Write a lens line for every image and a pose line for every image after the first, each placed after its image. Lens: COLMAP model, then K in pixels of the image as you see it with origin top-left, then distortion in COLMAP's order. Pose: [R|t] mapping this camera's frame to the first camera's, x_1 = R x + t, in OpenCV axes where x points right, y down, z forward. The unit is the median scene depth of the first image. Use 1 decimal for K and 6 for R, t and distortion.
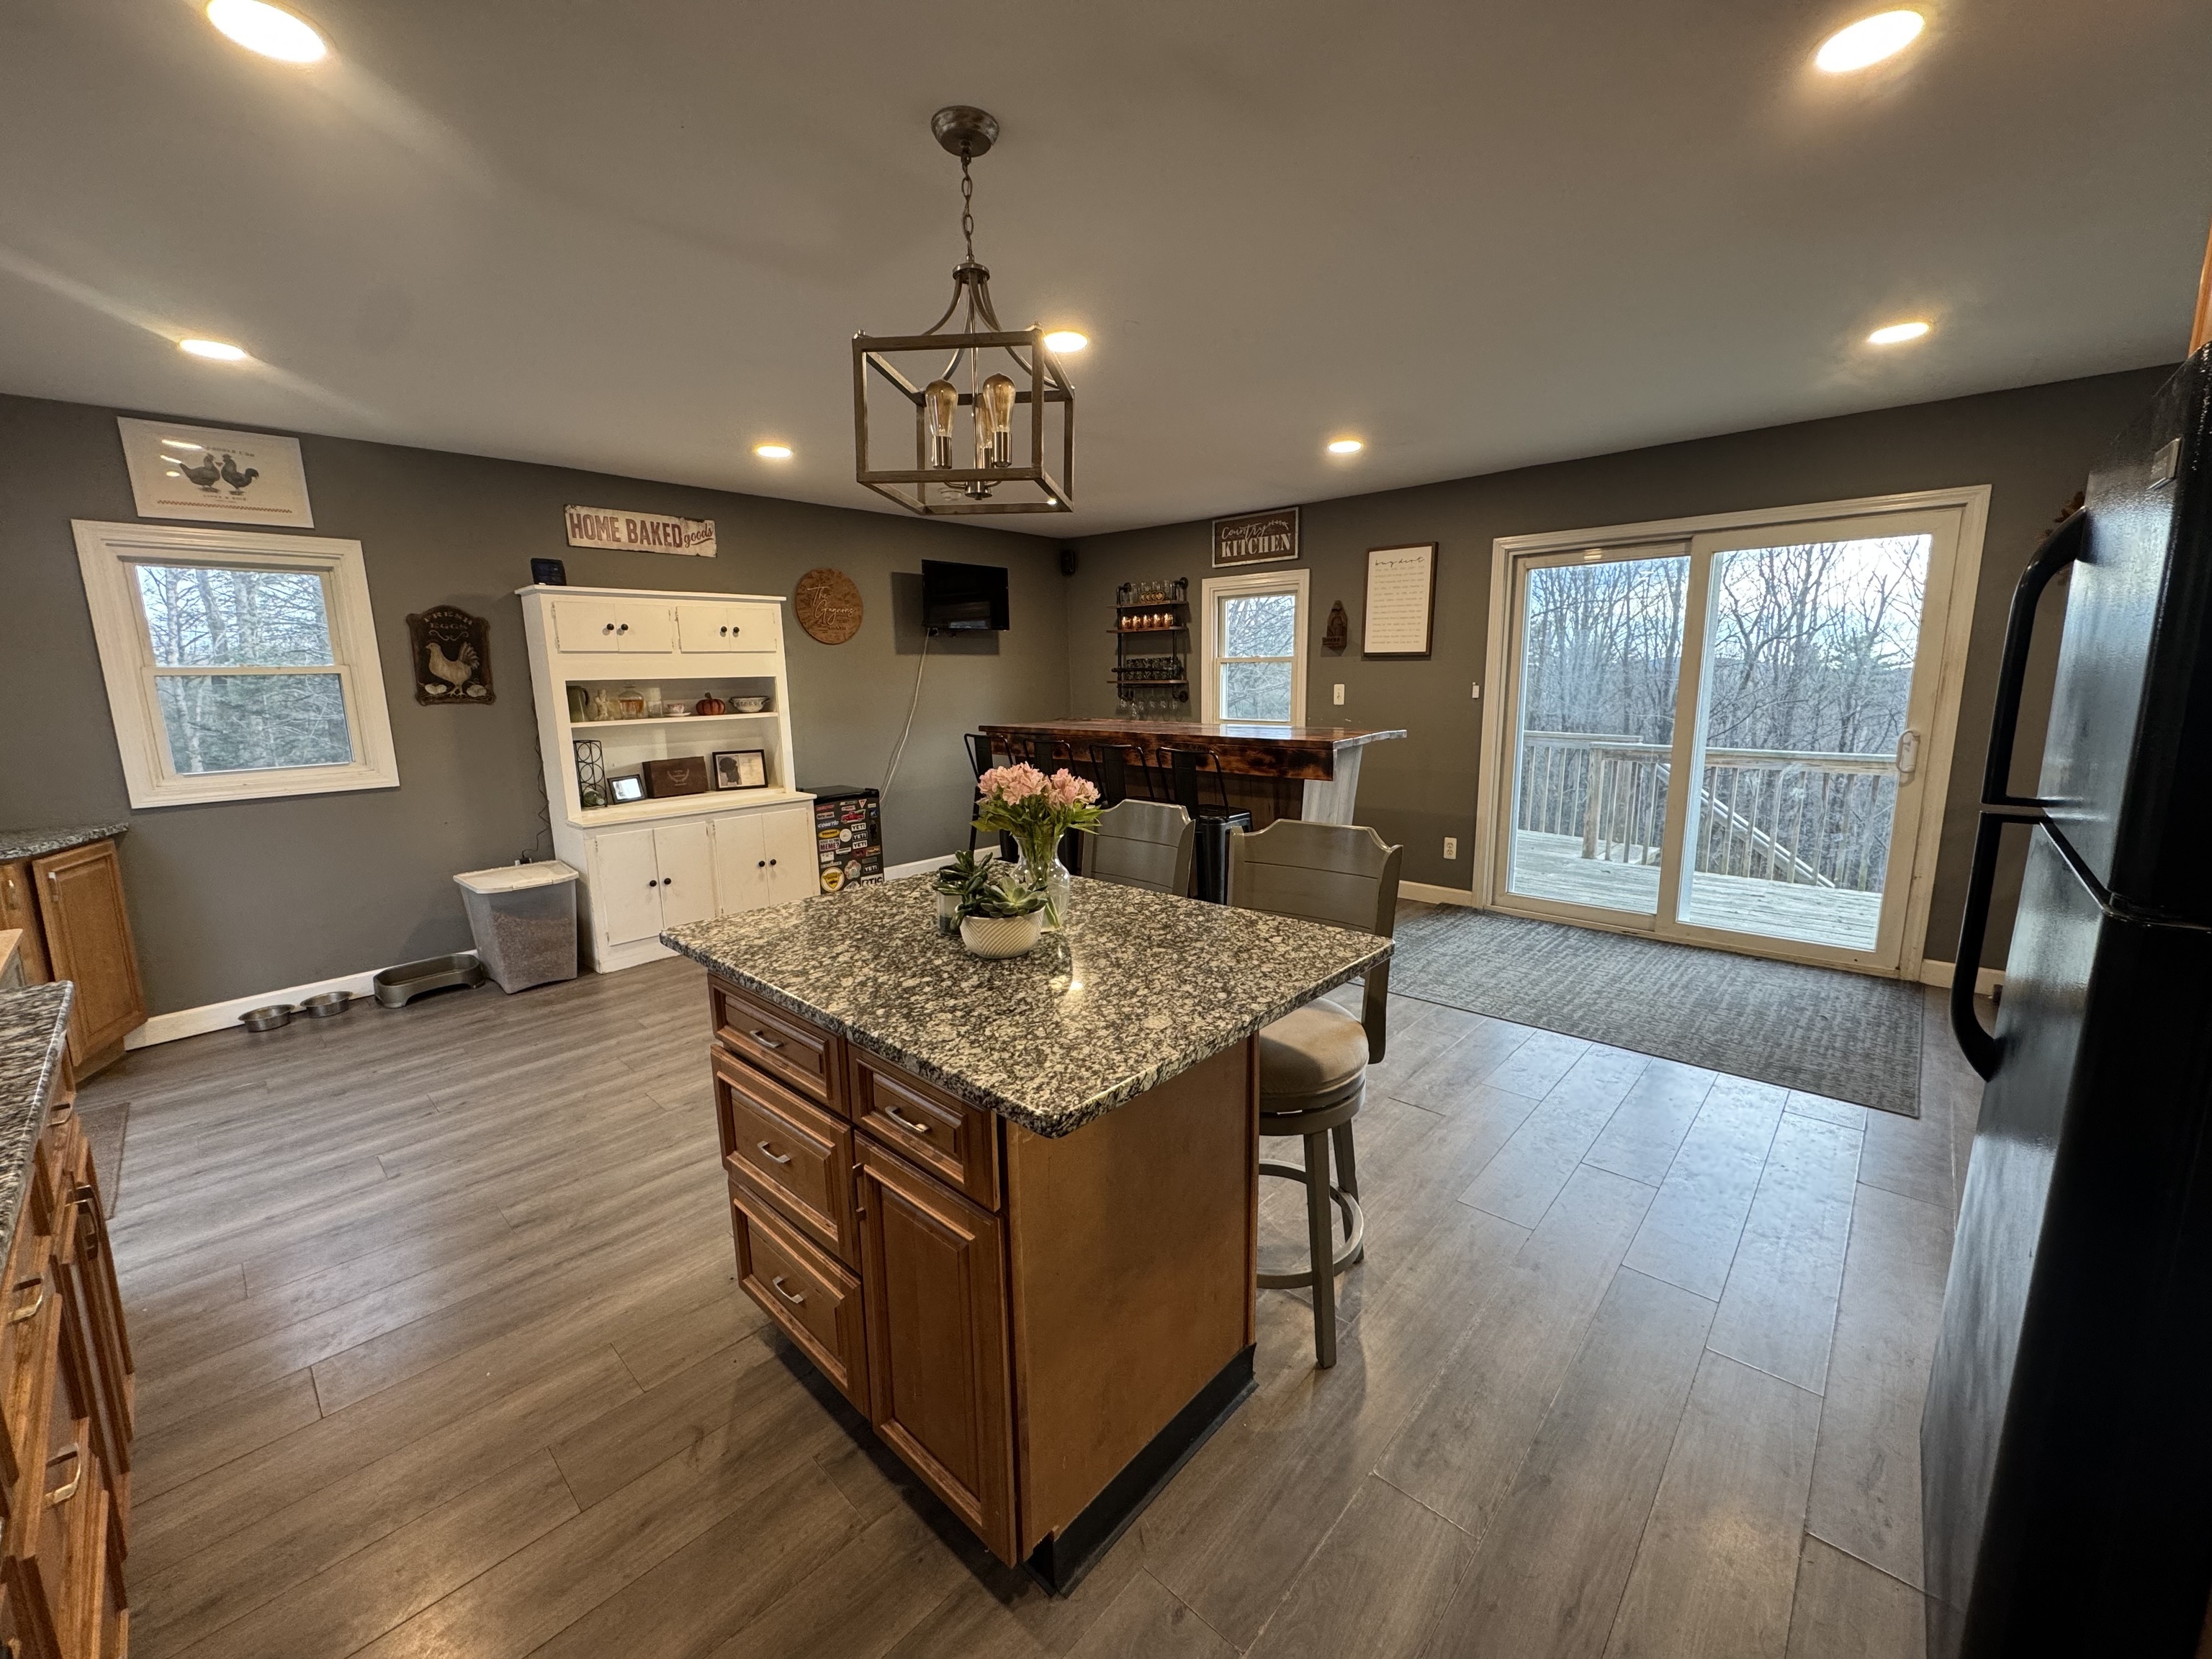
lens RADIAL K [[882.9, 0, 1109.4], [0, 882.9, 823.2], [0, 0, 1]] dist [-0.002097, -0.000818]
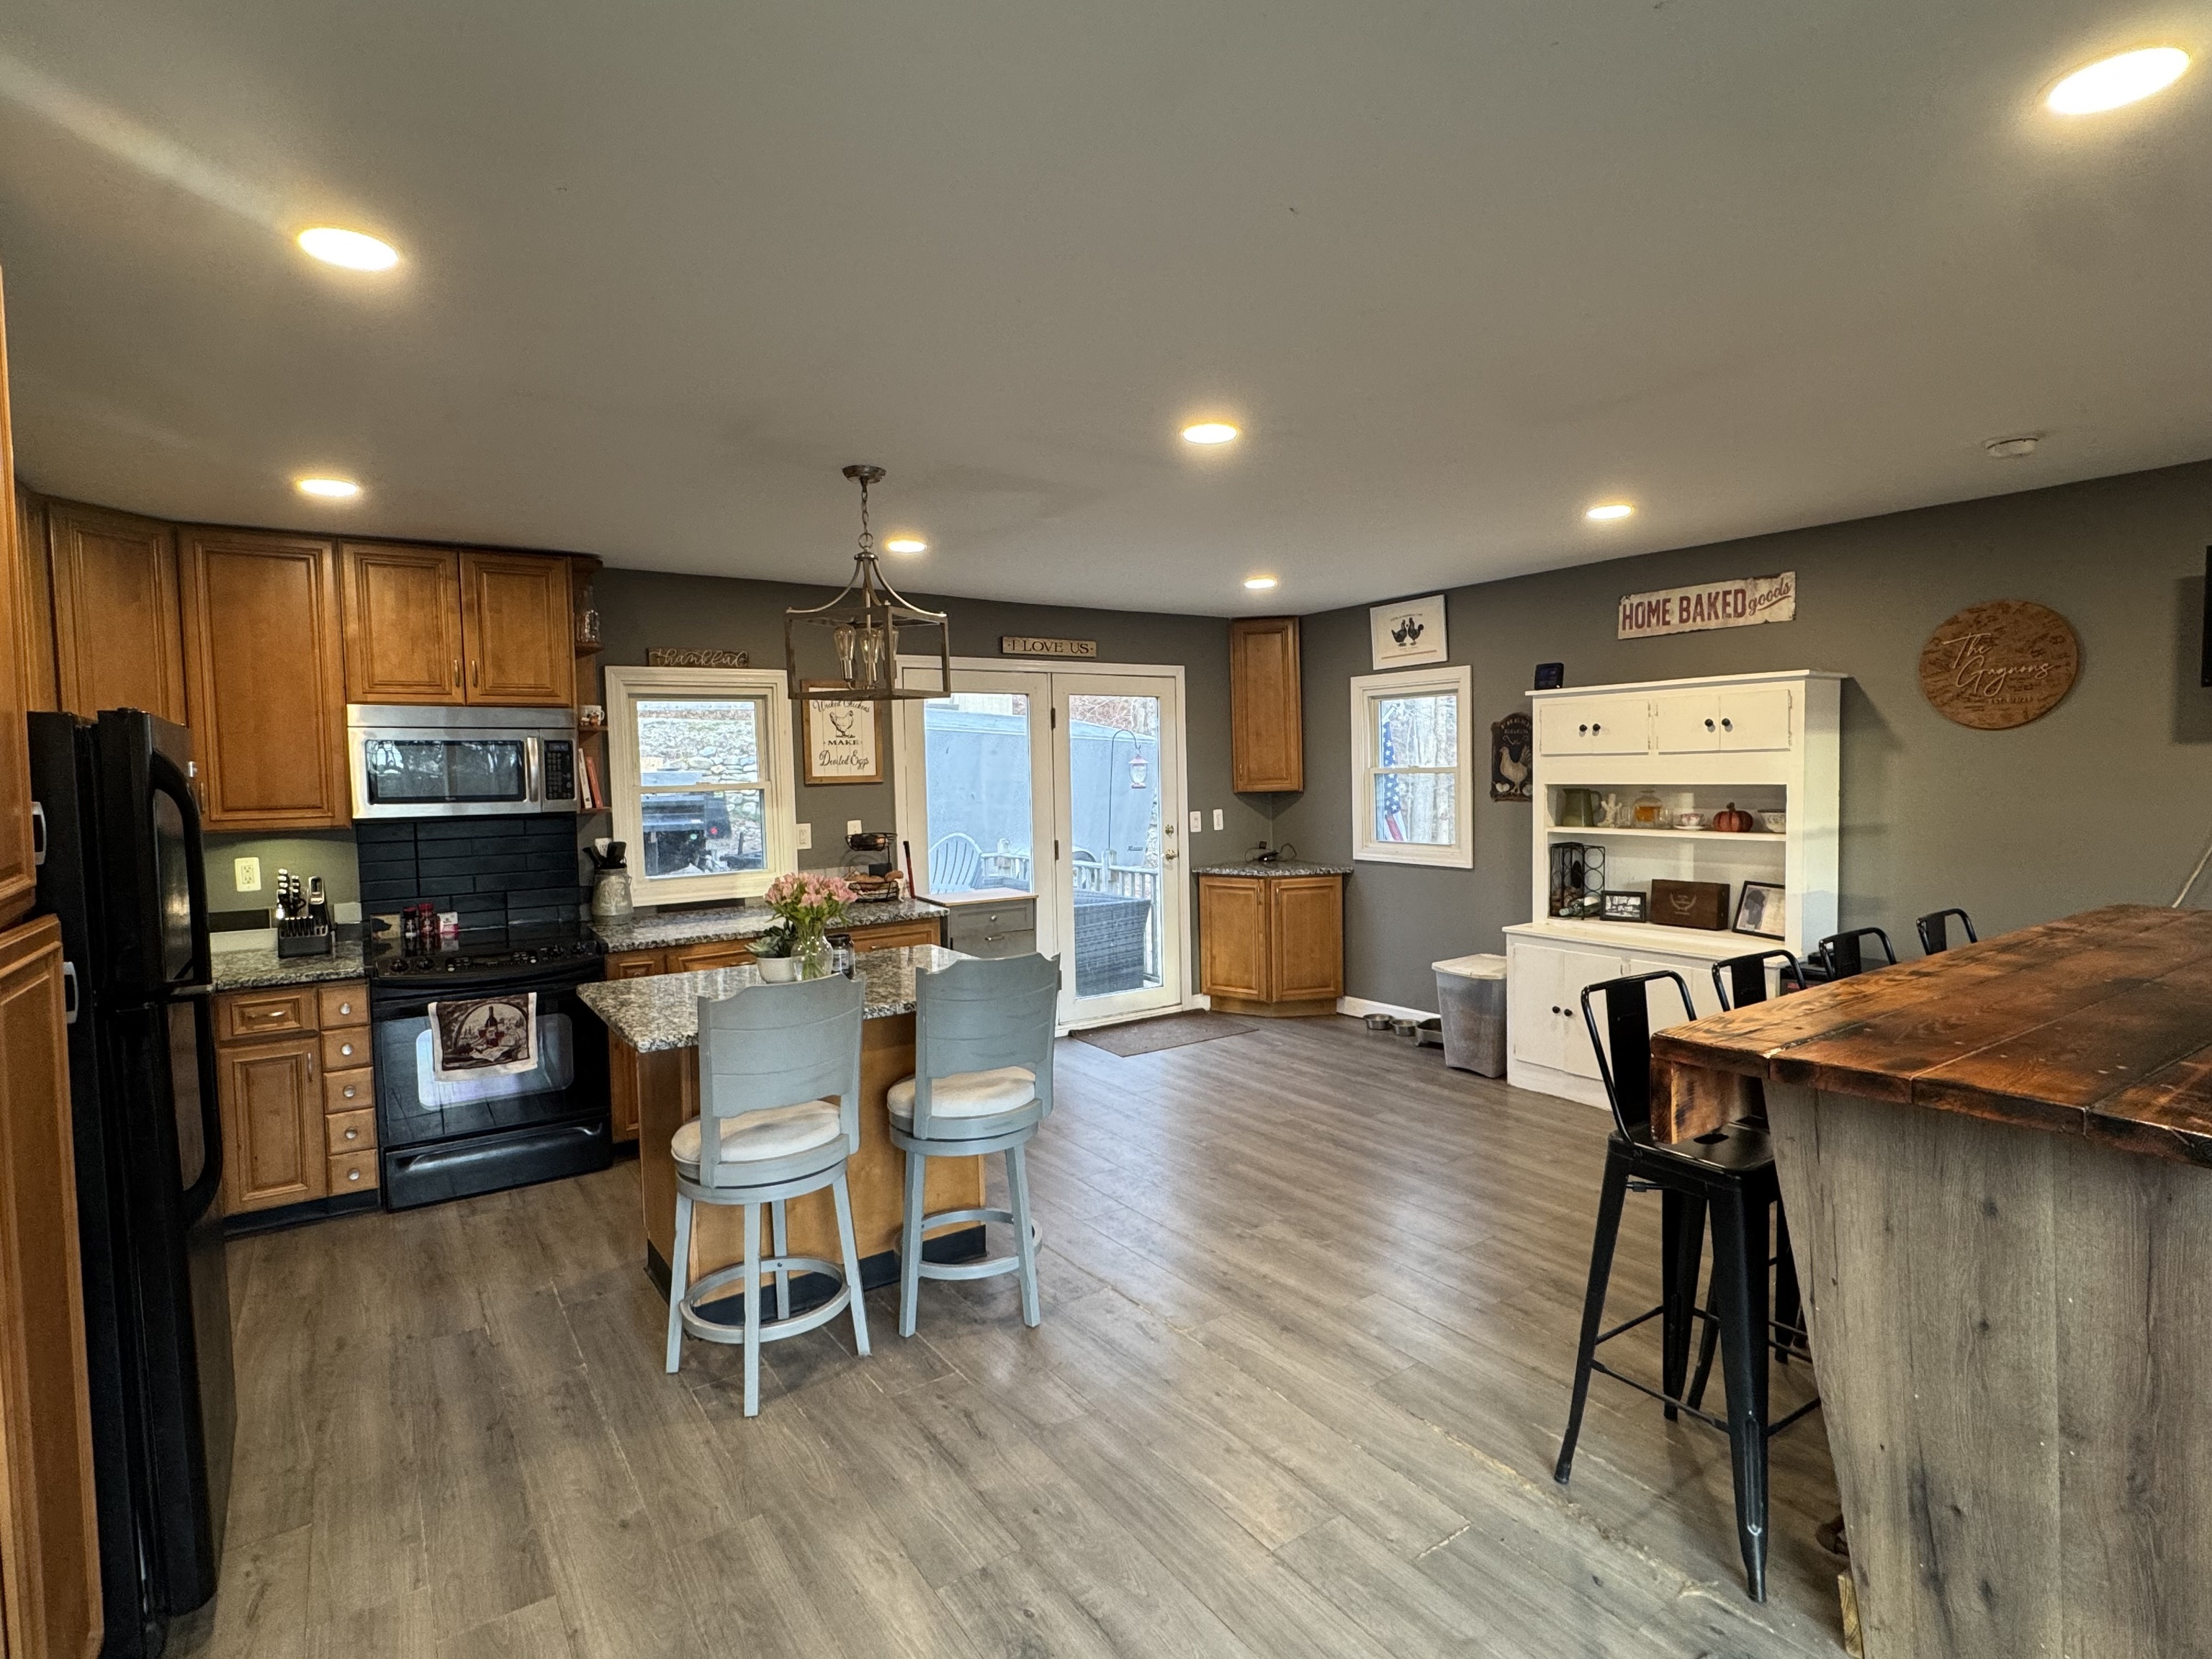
lens RADIAL K [[1096.5, 0, 1106.0], [0, 1096.5, 829.5], [0, 0, 1]] dist [-0.001456, 0.000427]
pose [[-0.221314, 0.080618, -0.971865, 0.695288], [-0.141604, 0.983359, 0.113817, -0.185598], [0.964867, 0.162809, -0.206215, 0.805217]]
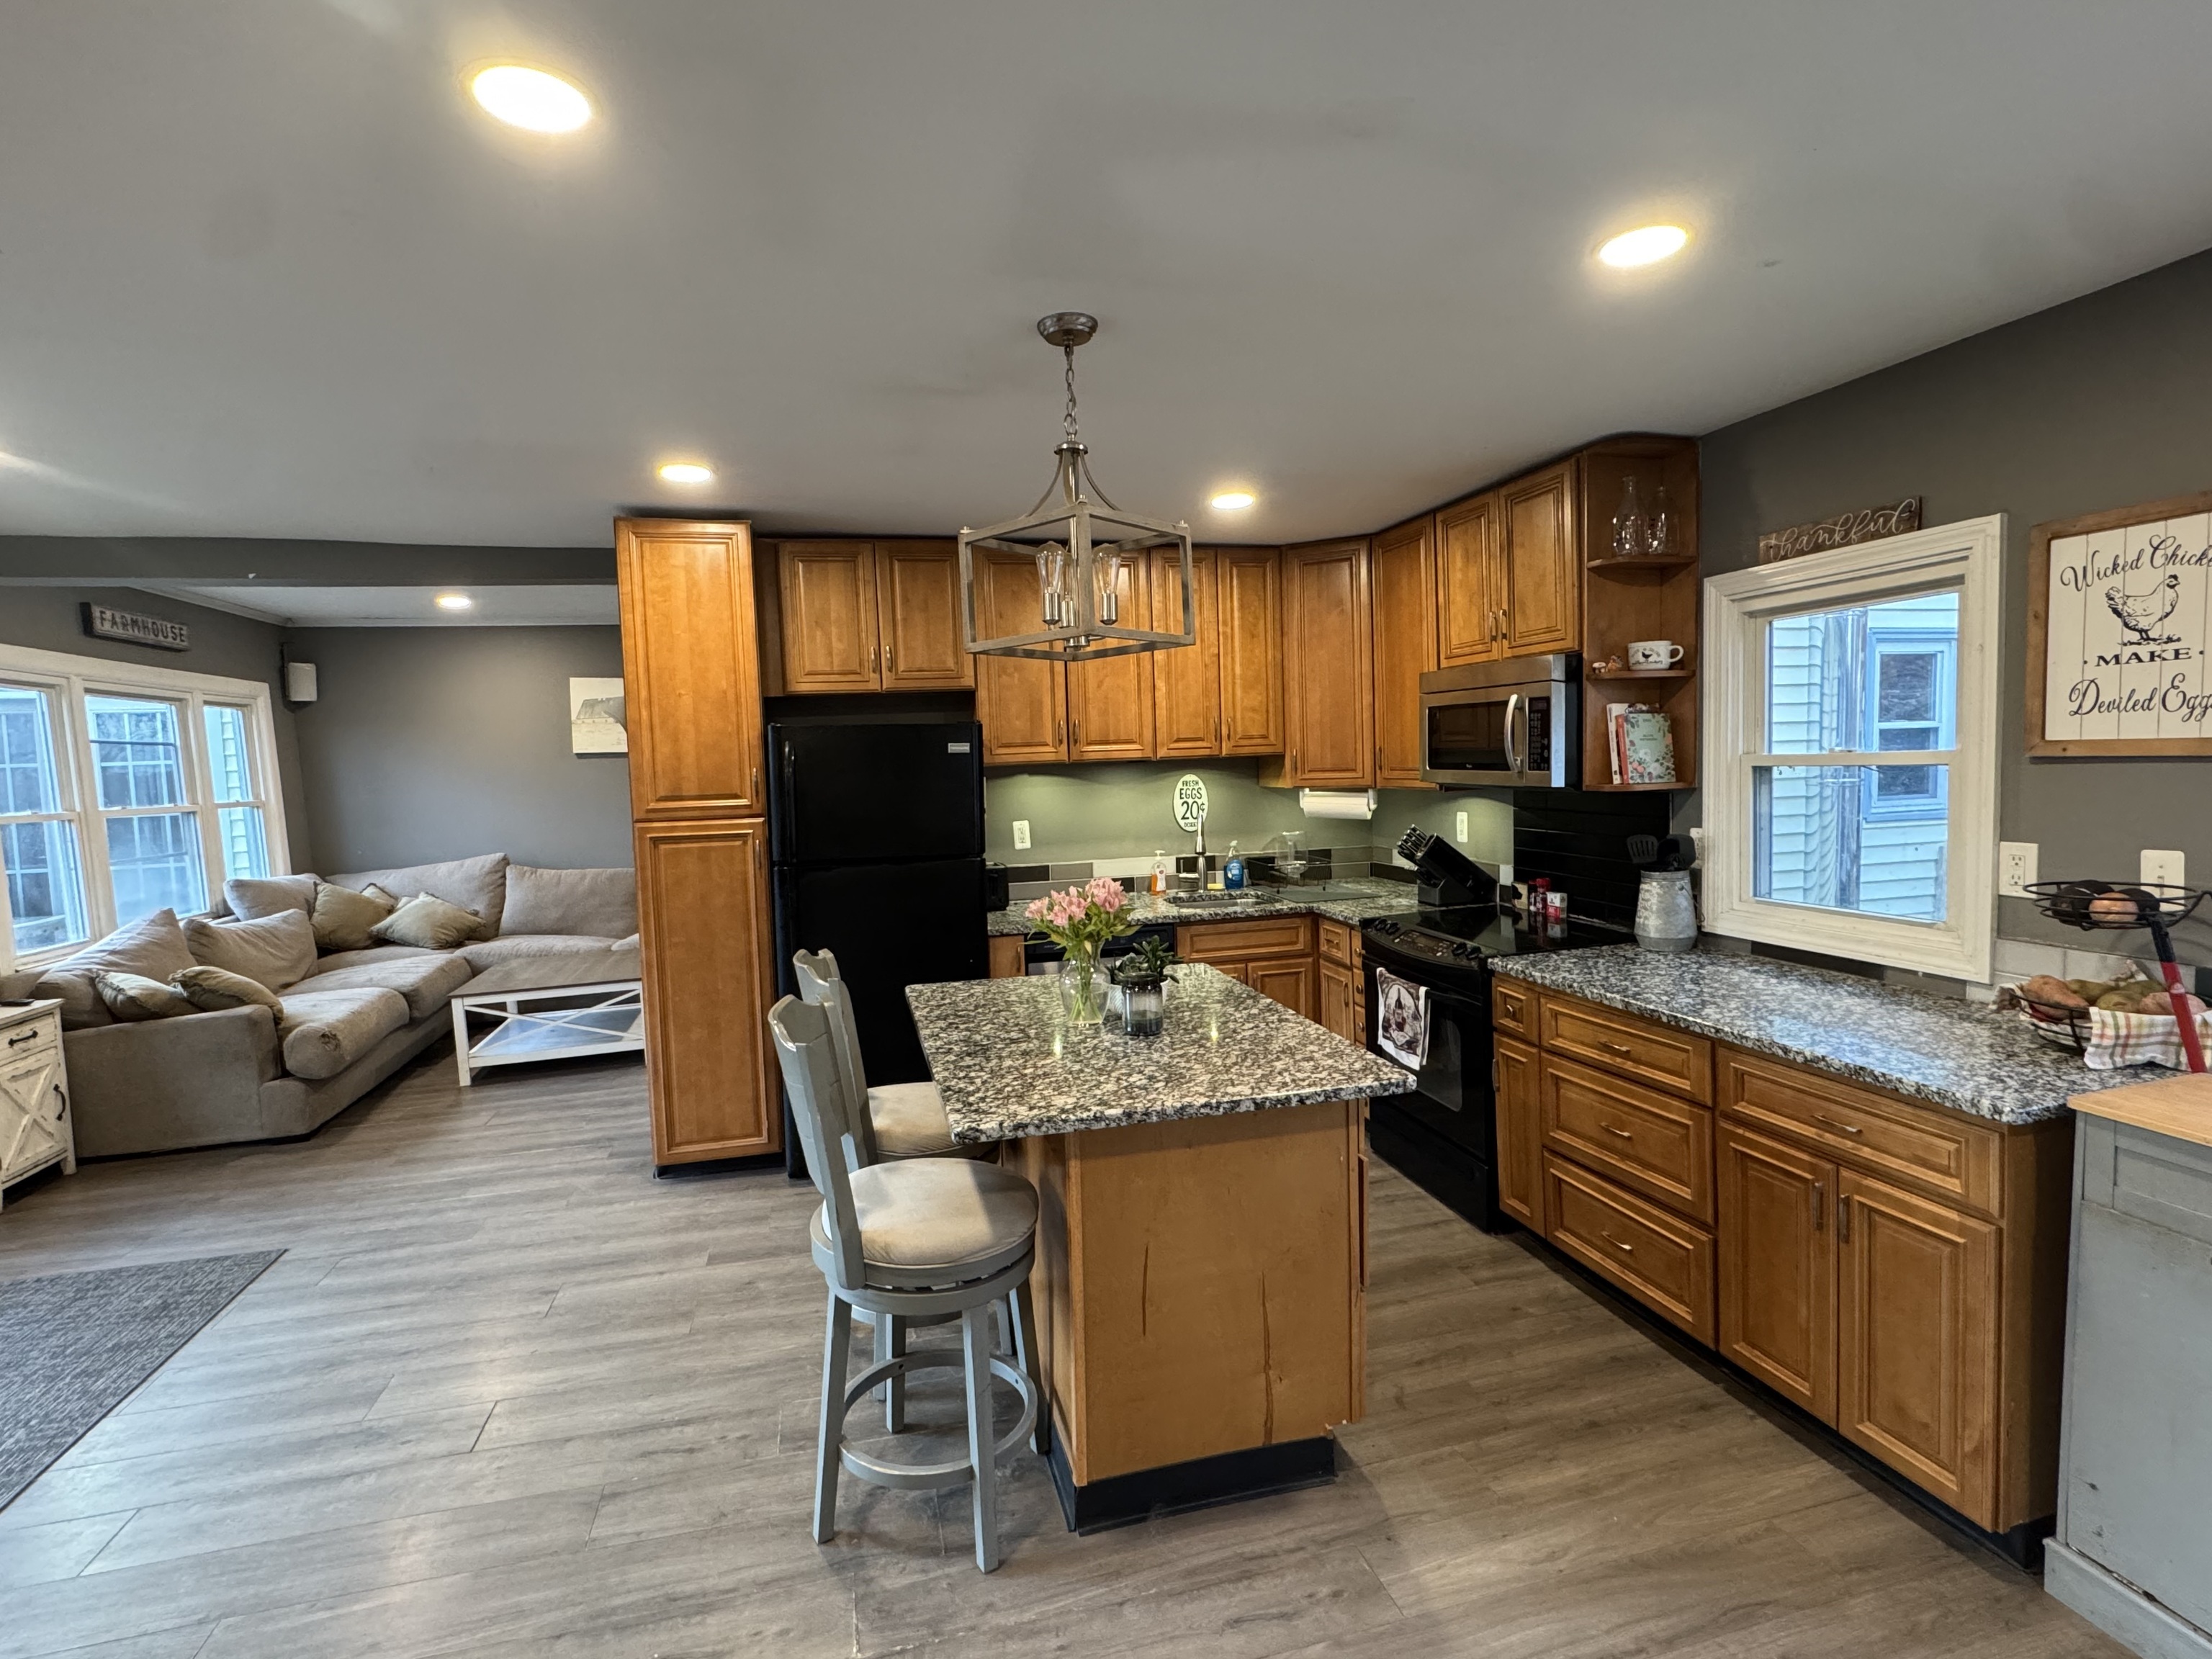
lens RADIAL K [[1043.0, 0, 1100.2], [0, 1043.0, 828.9], [0, 0, 1]] dist [-0.000229, -0.000394]
pose [[-0.842176, 0.002277, 0.539198, -0.376452], [0.130804, 0.970984, 0.200203, -0.181157], [-0.523097, 0.239136, -0.818037, 0.919919]]
